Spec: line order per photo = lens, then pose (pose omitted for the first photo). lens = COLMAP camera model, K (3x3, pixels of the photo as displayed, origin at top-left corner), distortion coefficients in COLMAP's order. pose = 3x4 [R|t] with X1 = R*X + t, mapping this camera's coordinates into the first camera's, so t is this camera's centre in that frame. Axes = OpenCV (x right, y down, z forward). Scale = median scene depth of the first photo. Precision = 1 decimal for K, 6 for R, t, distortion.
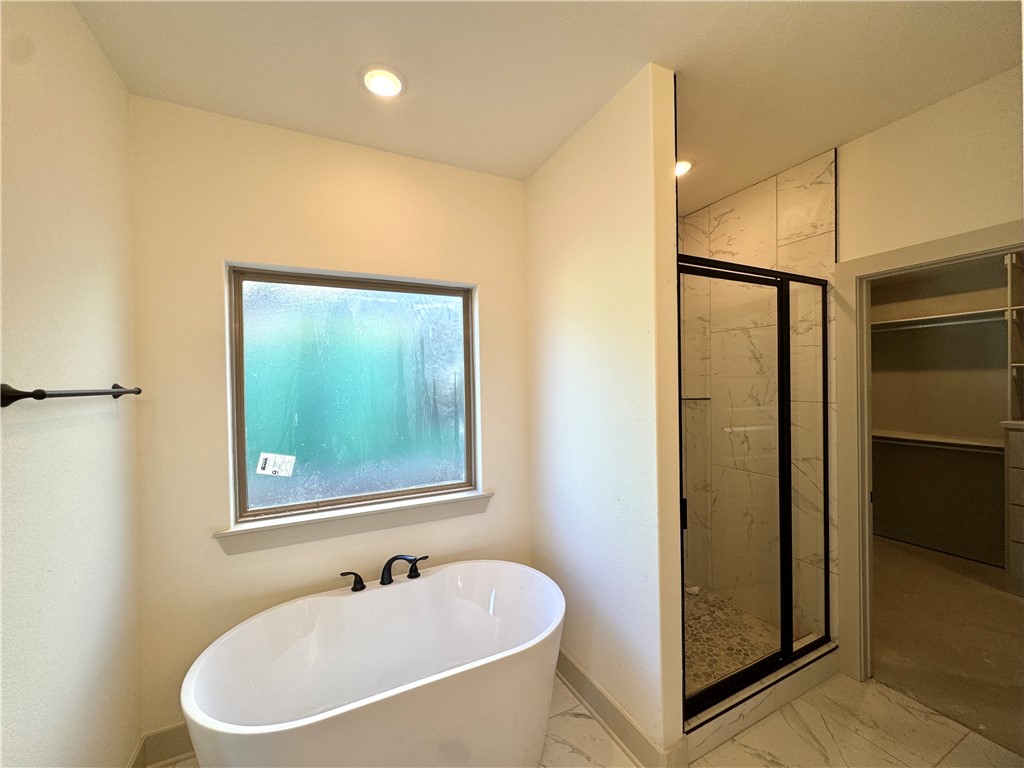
lens RADIAL K [[409.9, 0, 510.9], [0, 409.9, 383.6], [0, 0, 1]] dist [-0.000879, -0.000051]
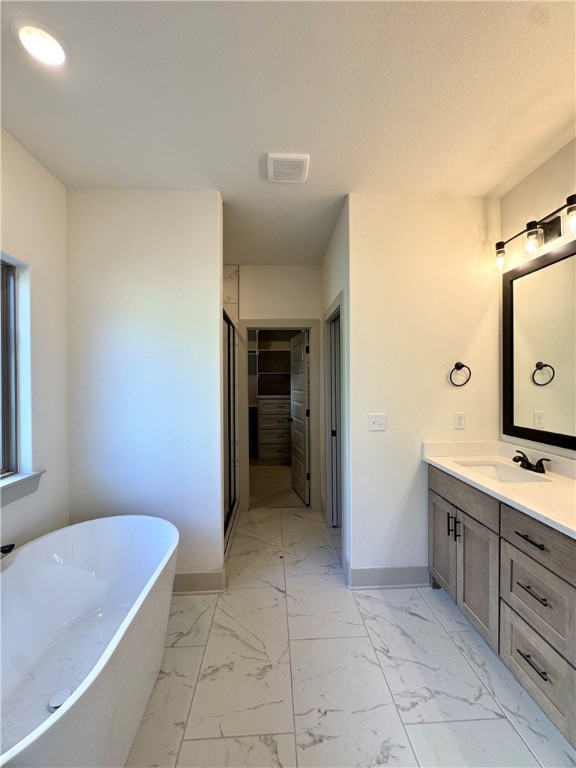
lens RADIAL K [[307.4, 0, 287.7], [0, 307.4, 384.3], [0, 0, 1]] dist [-0.000879, -0.000051]
pose [[0.399913, 0.011640, 0.916479, -0.511023], [0.008818, 0.999824, -0.016546, 0.067847], [-0.916511, 0.014698, 0.399740, 0.124132]]
